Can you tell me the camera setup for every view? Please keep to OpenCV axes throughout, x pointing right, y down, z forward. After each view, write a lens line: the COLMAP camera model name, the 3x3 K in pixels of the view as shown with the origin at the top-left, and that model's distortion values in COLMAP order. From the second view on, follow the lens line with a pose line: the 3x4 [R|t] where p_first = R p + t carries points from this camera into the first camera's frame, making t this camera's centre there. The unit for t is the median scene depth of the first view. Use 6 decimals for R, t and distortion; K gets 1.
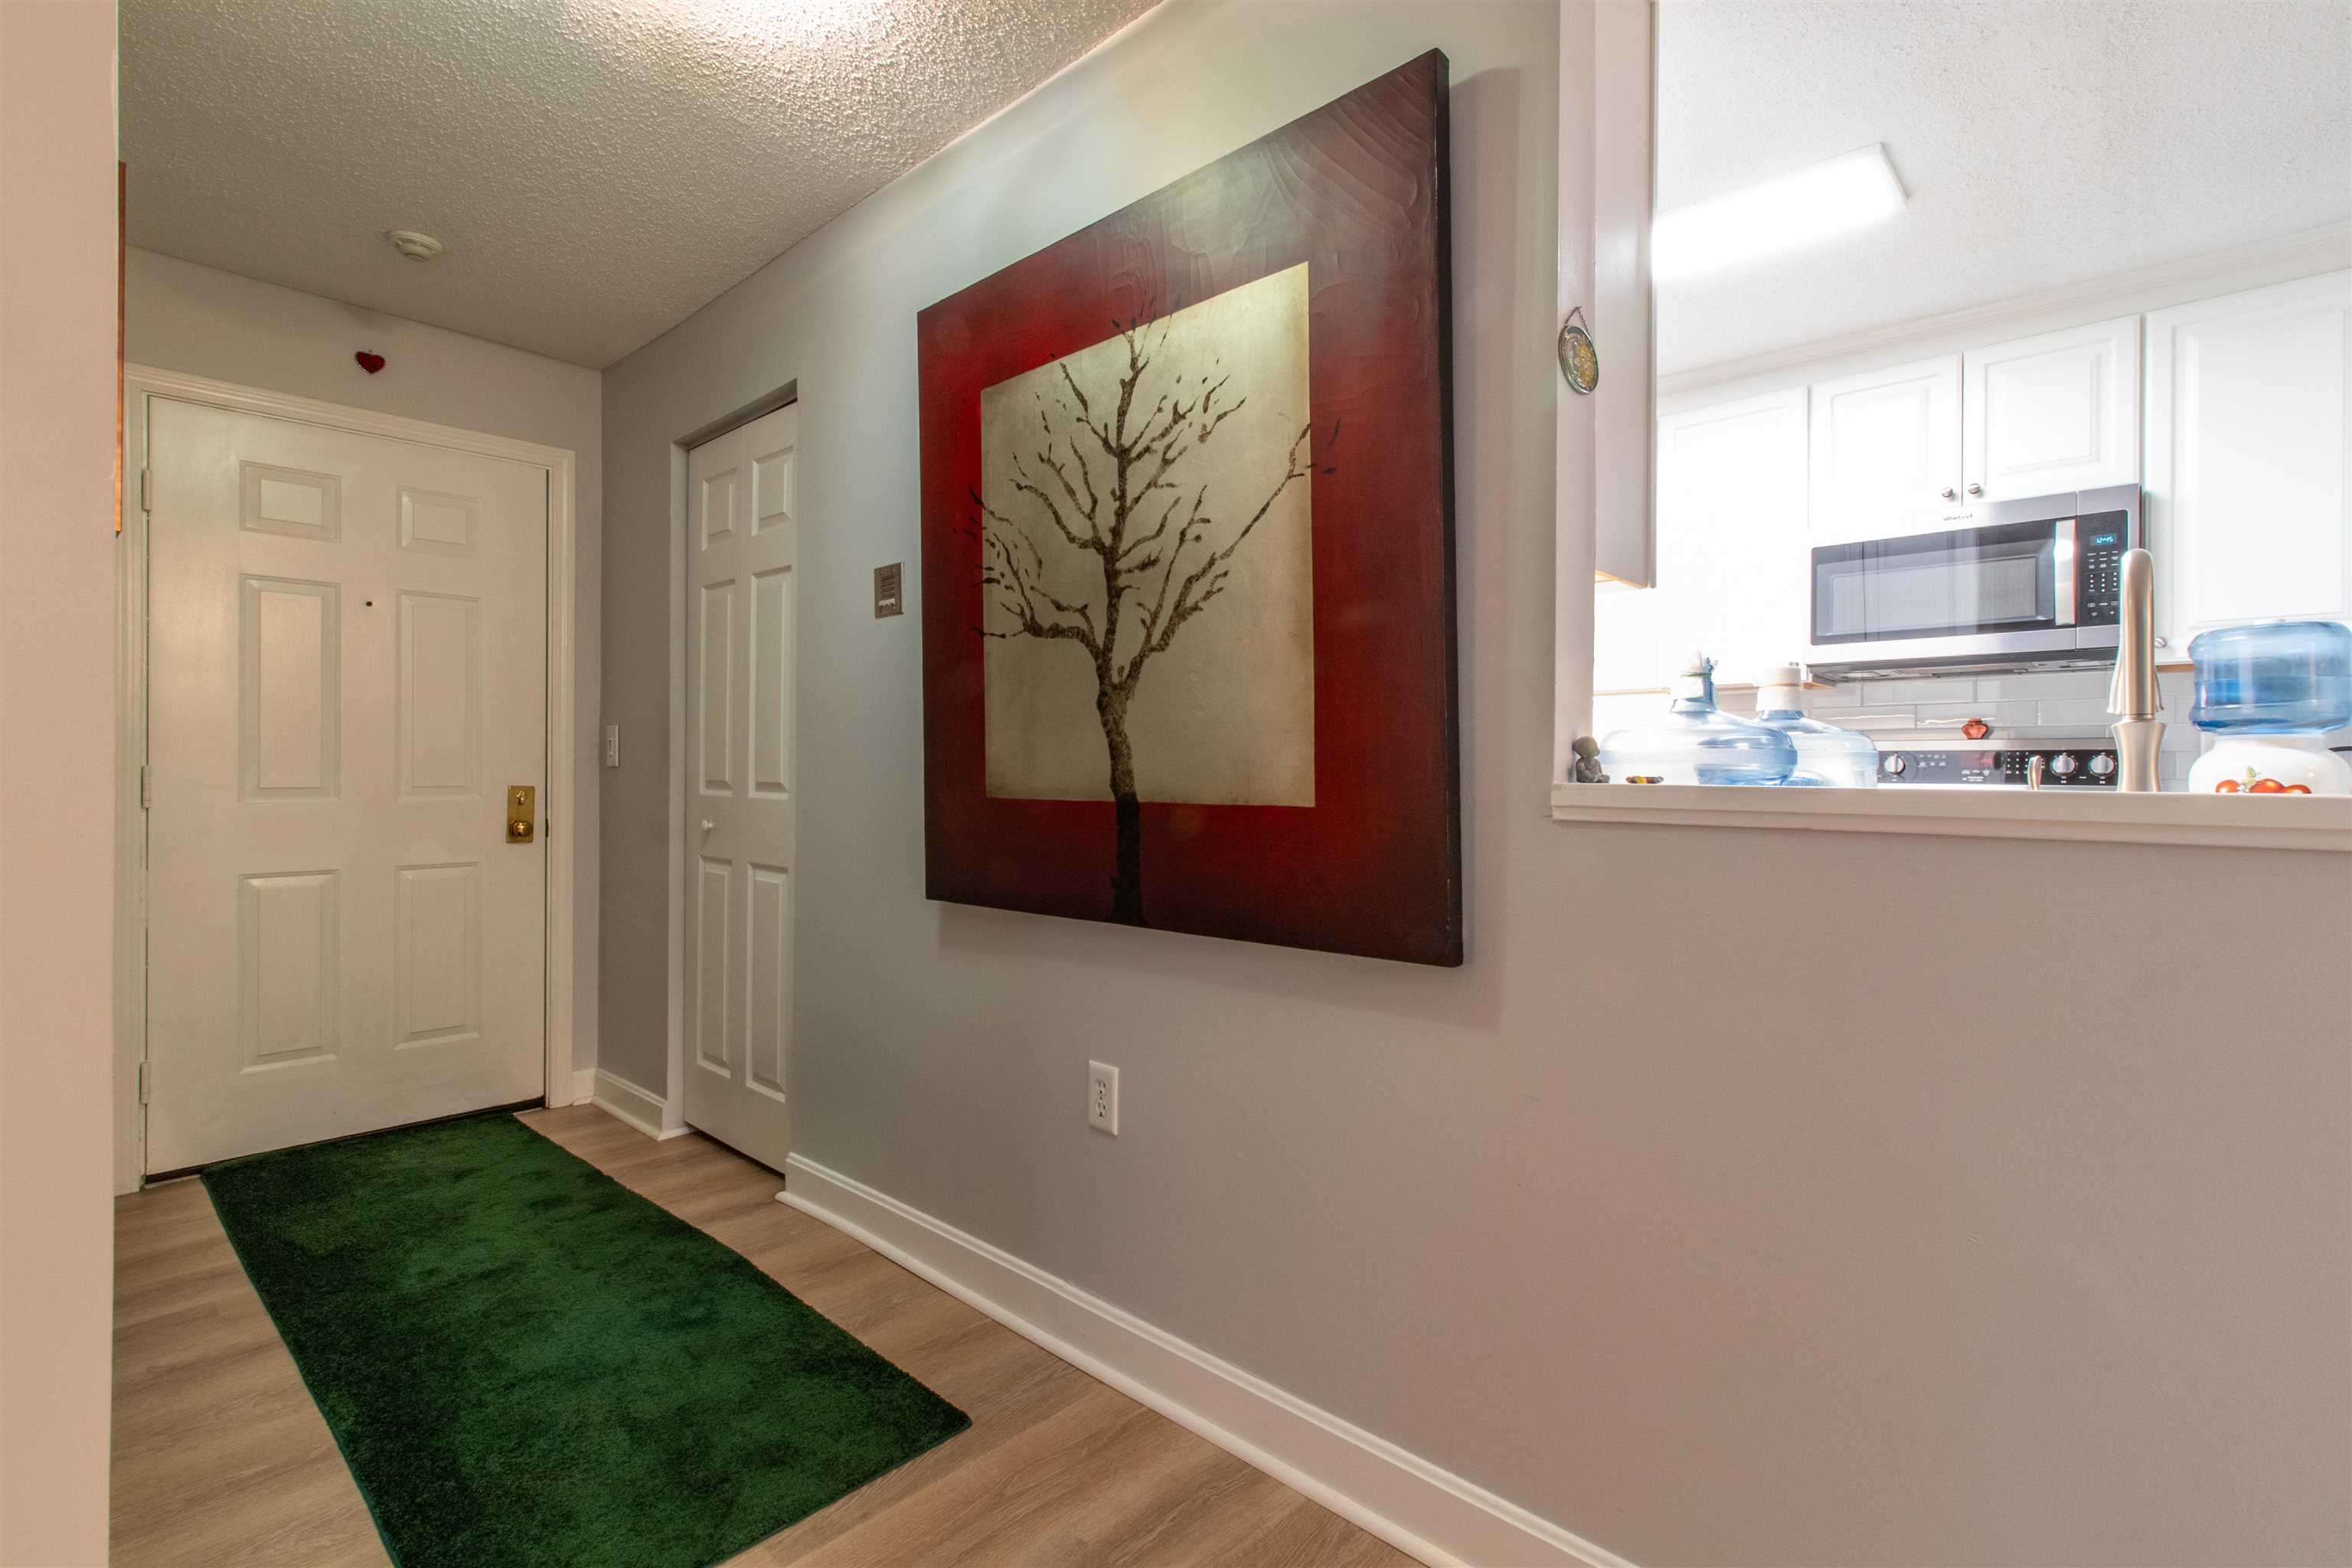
lens RADIAL K [[1083.5, 0, 1205.3], [0, 1083.5, 770.2], [0, 0, 1]] dist [0.008349, -0.000887]
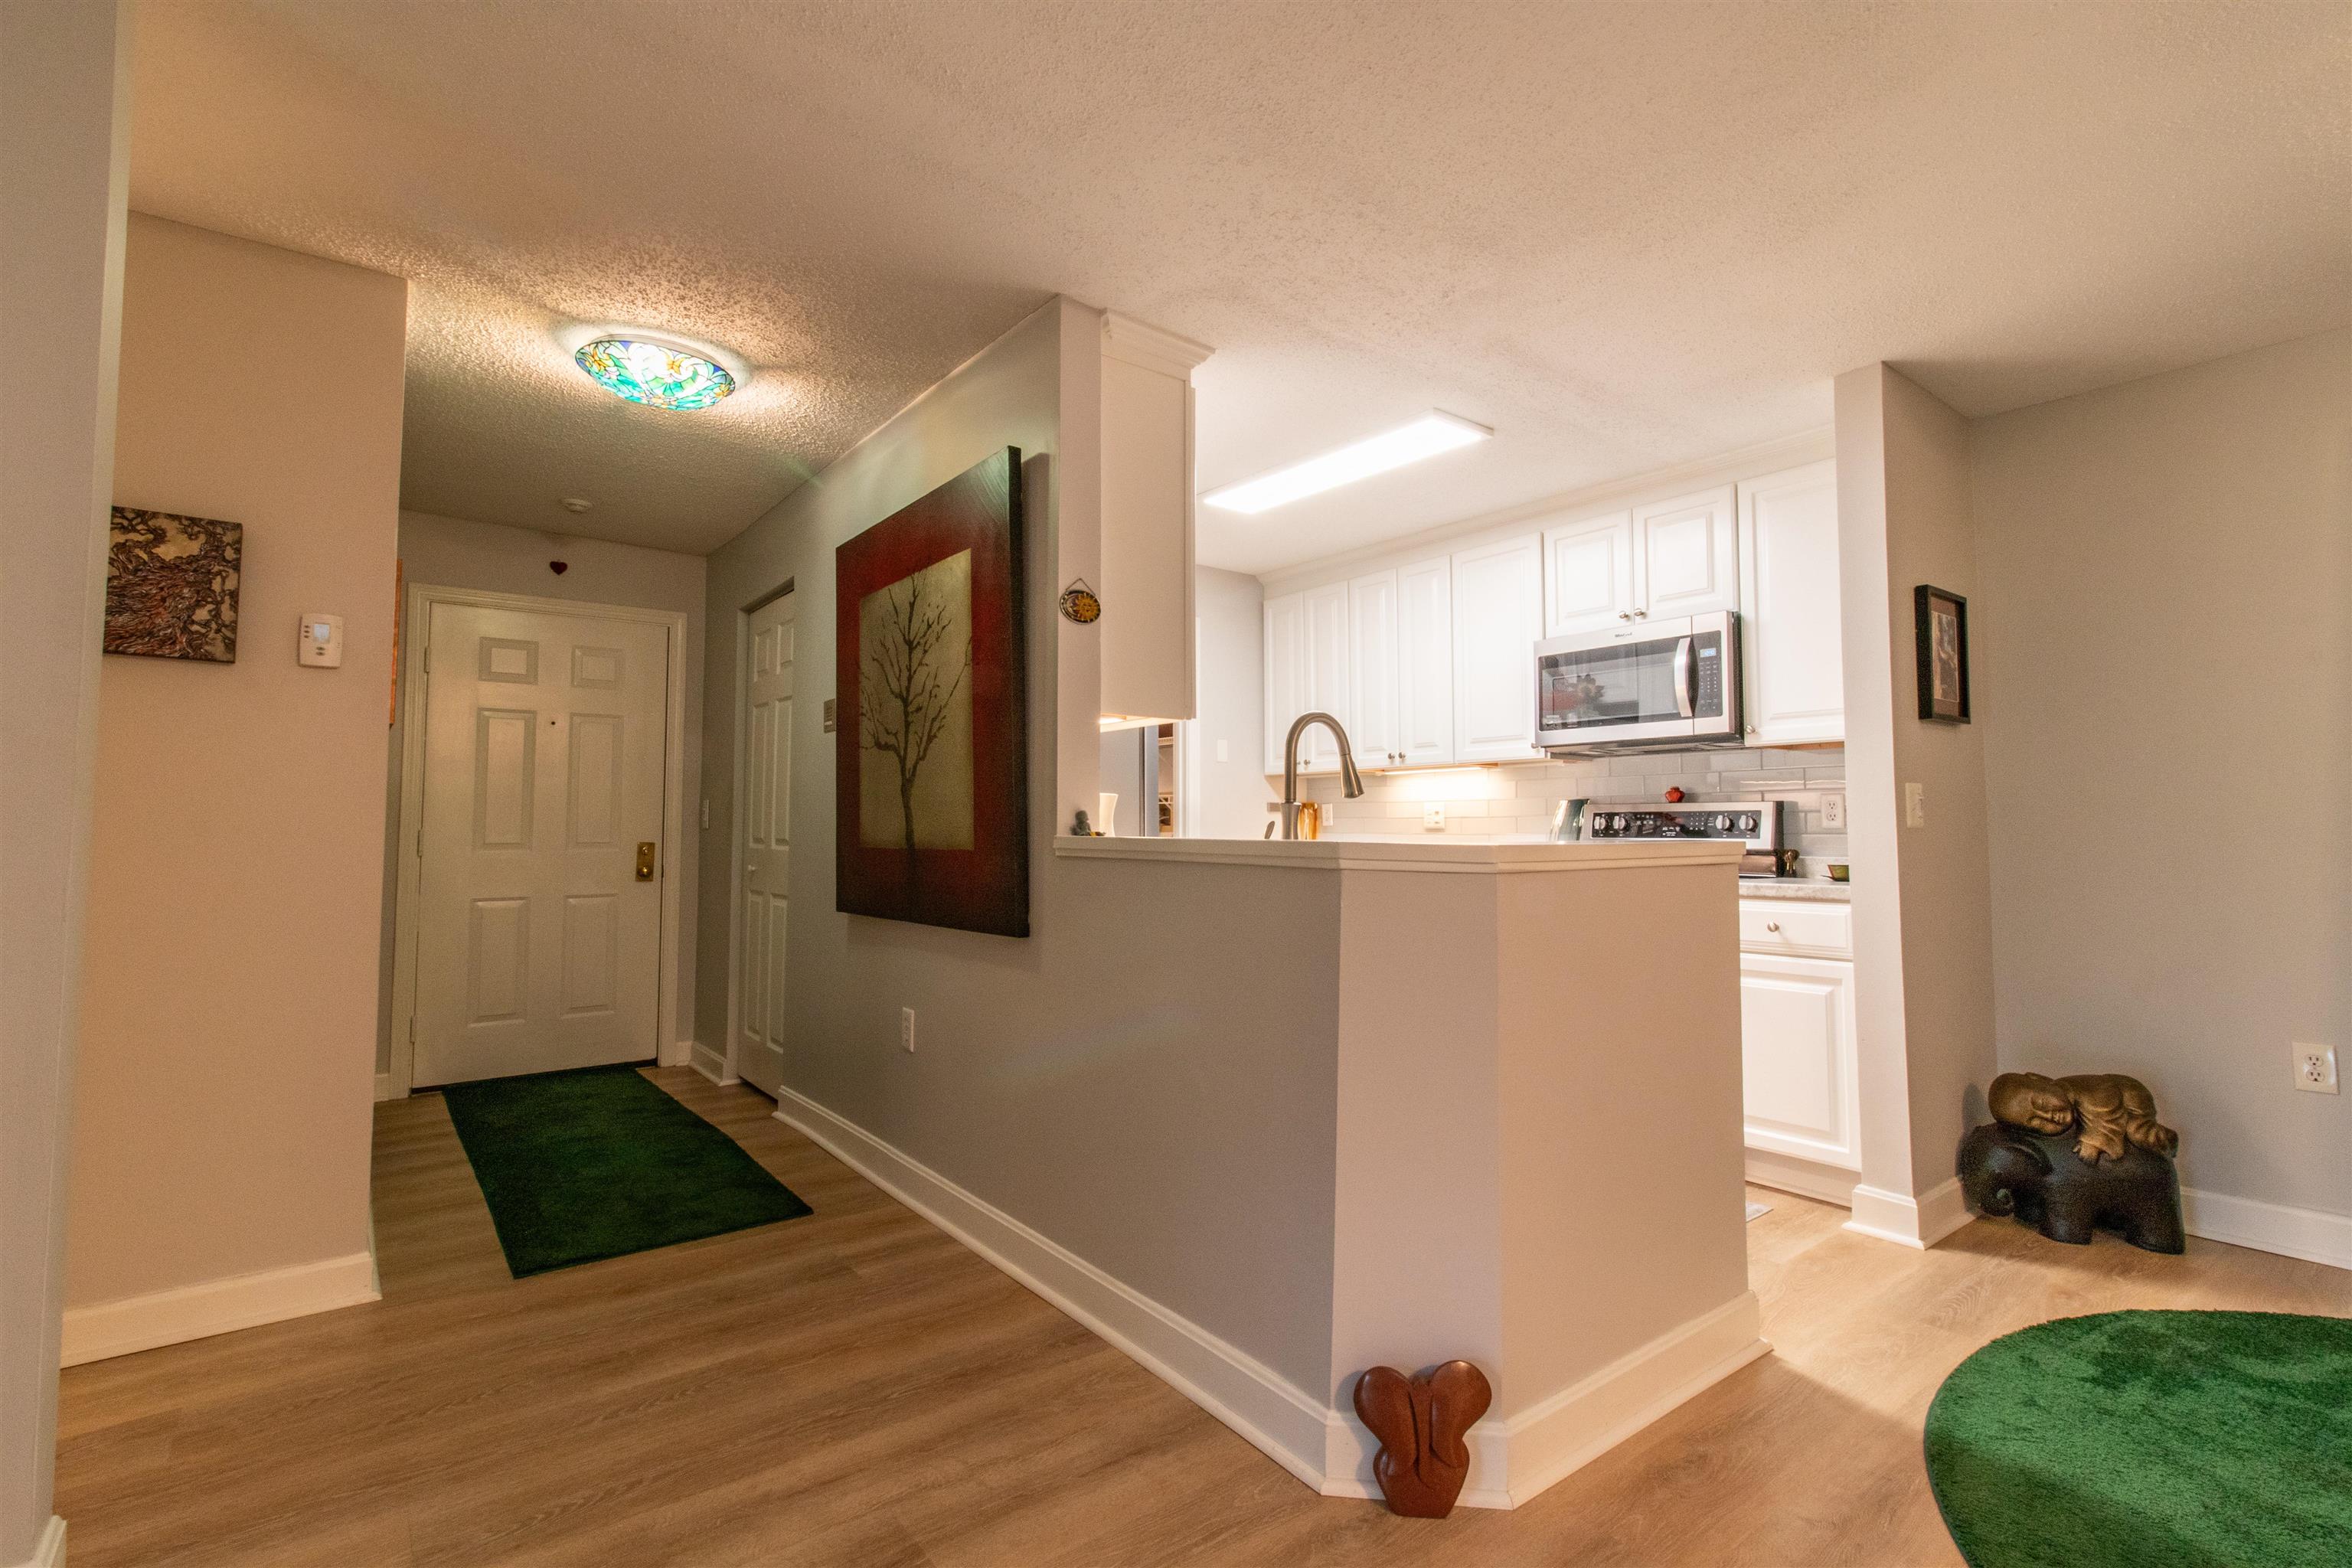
lens RADIAL K [[1083.5, 0, 1201.2], [0, 1083.5, 769.2], [0, 0, 1]] dist [0.008349, -0.000887]
pose [[0.985884, -0.013224, -0.166904, 0.448257], [0.003865, 0.998408, -0.056273, 0.002013], [0.167383, 0.054833, 0.984366, -0.406004]]
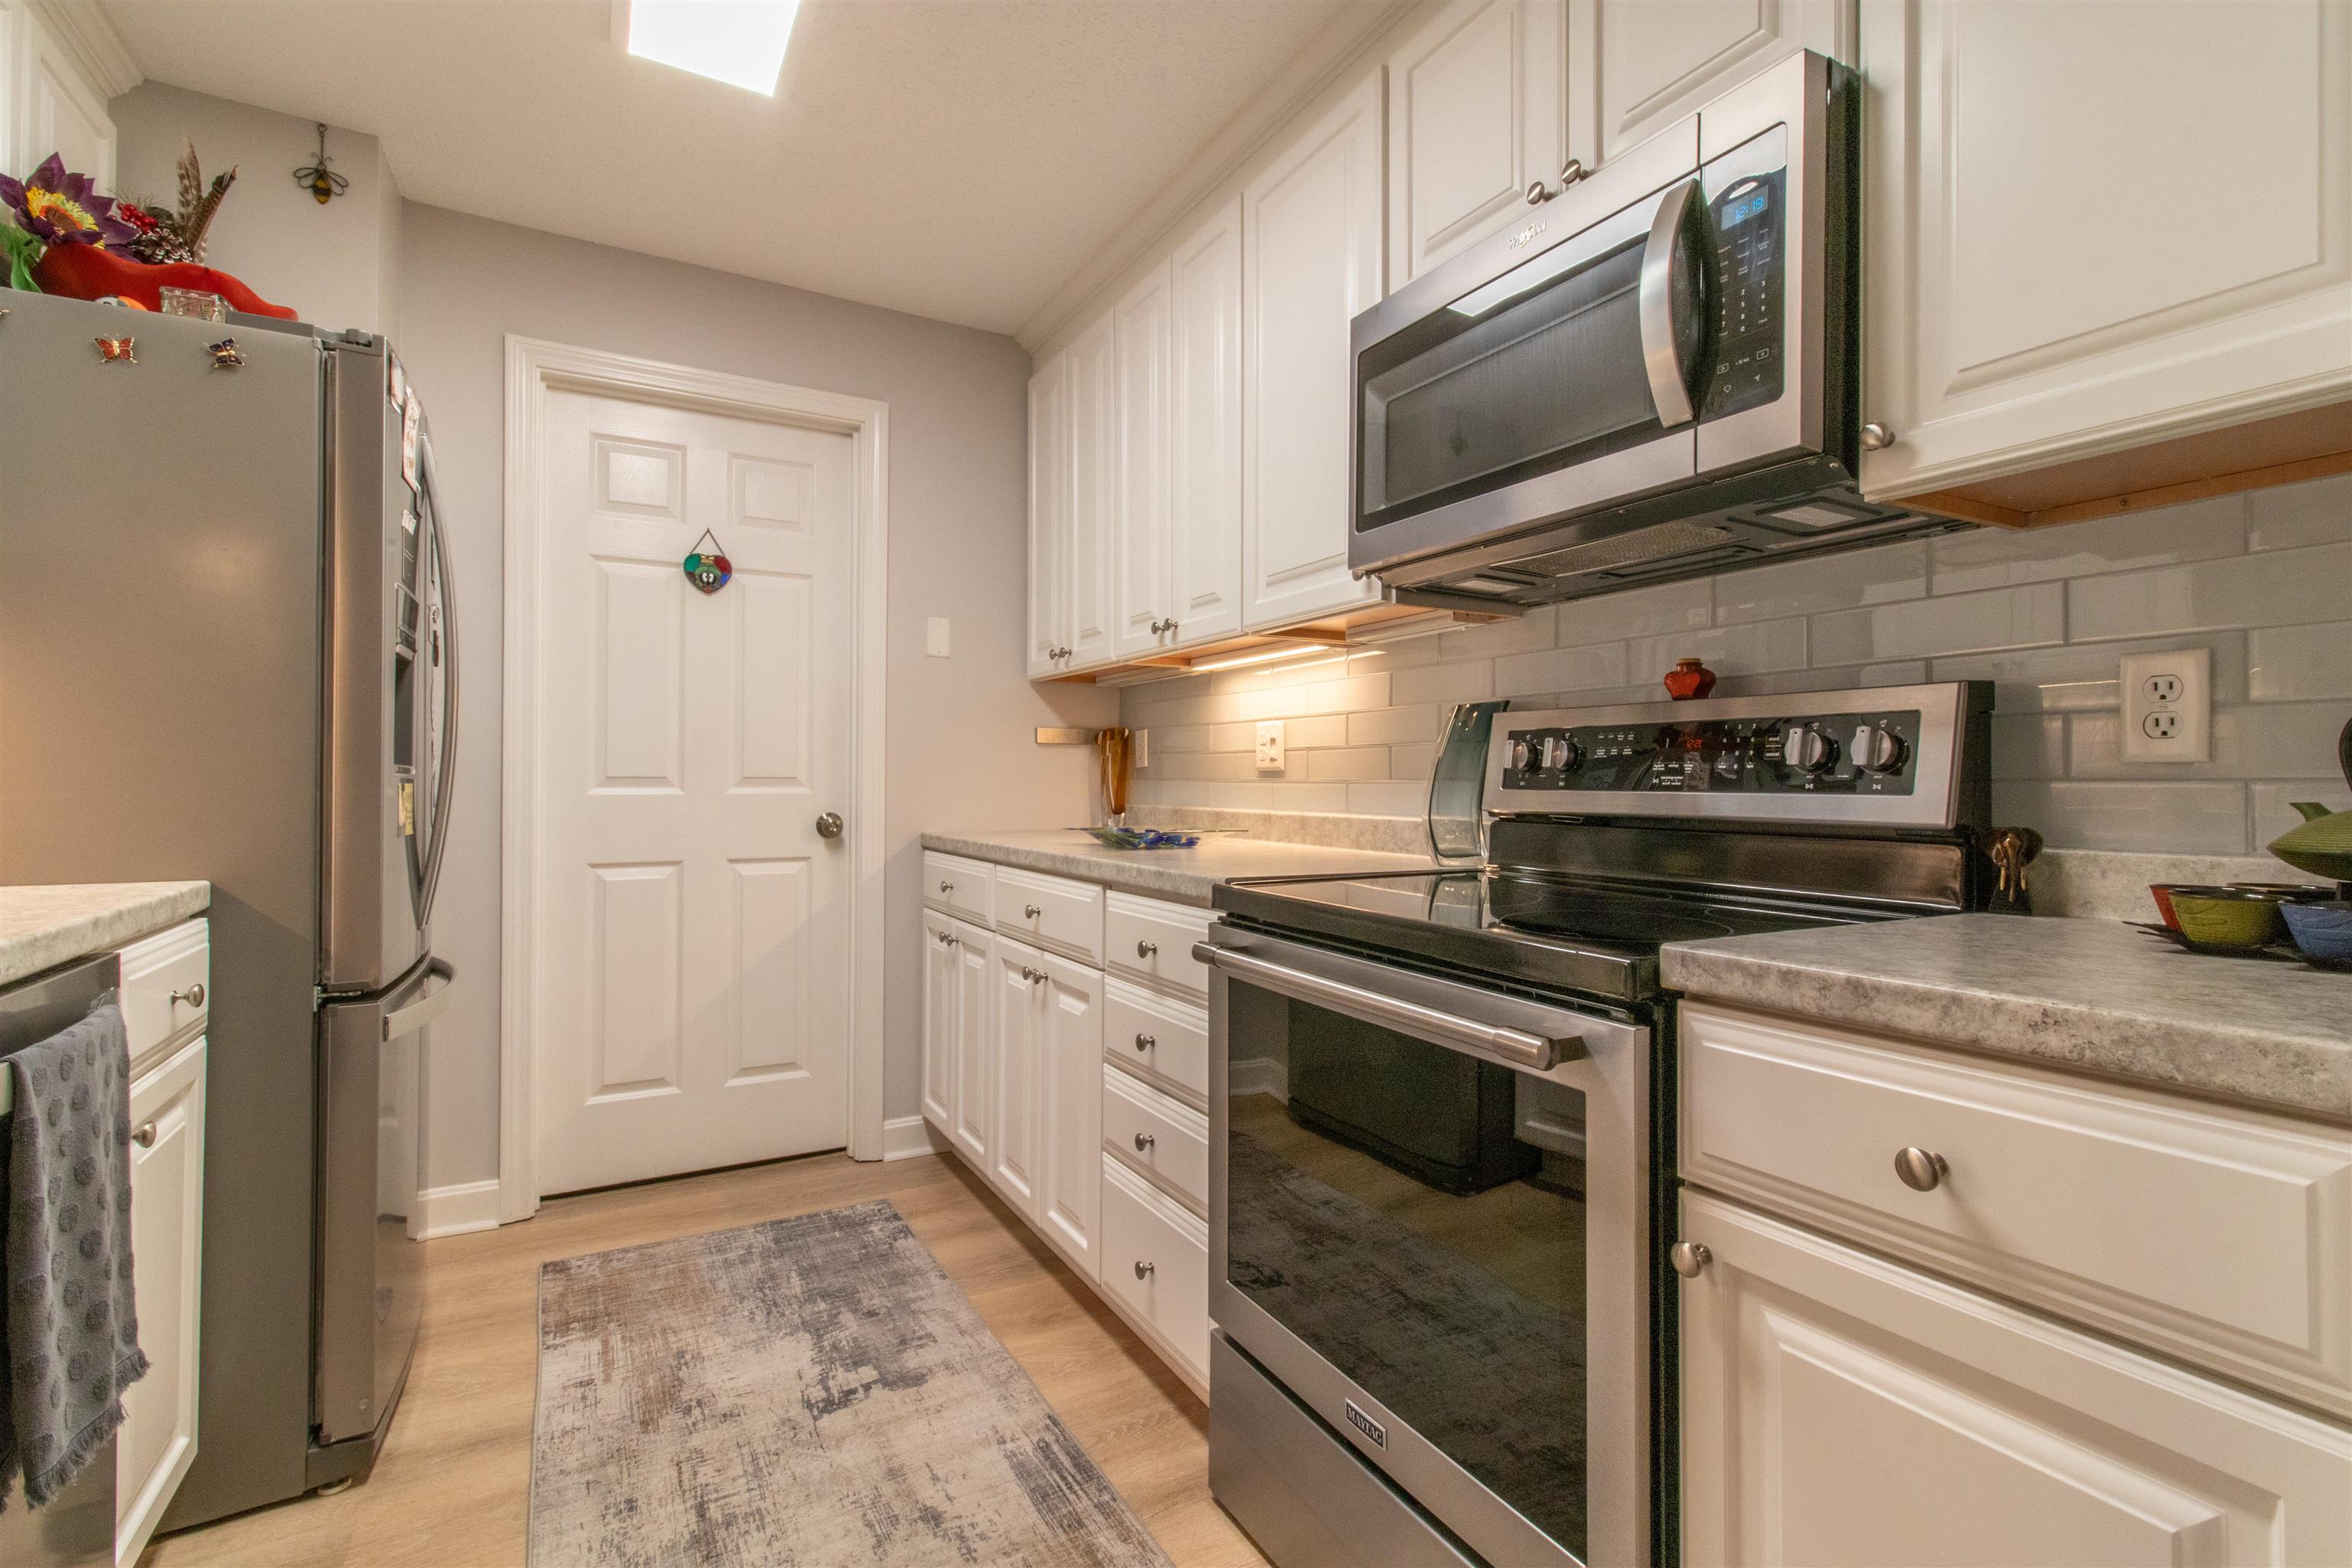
lens RADIAL K [[1083.5, 0, 1209.7], [0, 1083.5, 766.1], [0, 0, 1]] dist [0.008349, -0.000887]
pose [[0.952798, -0.005299, -0.303558, 0.776227], [0.001325, 0.999911, -0.013297, 0.009154], [0.303601, 0.012267, 0.952720, 0.556229]]
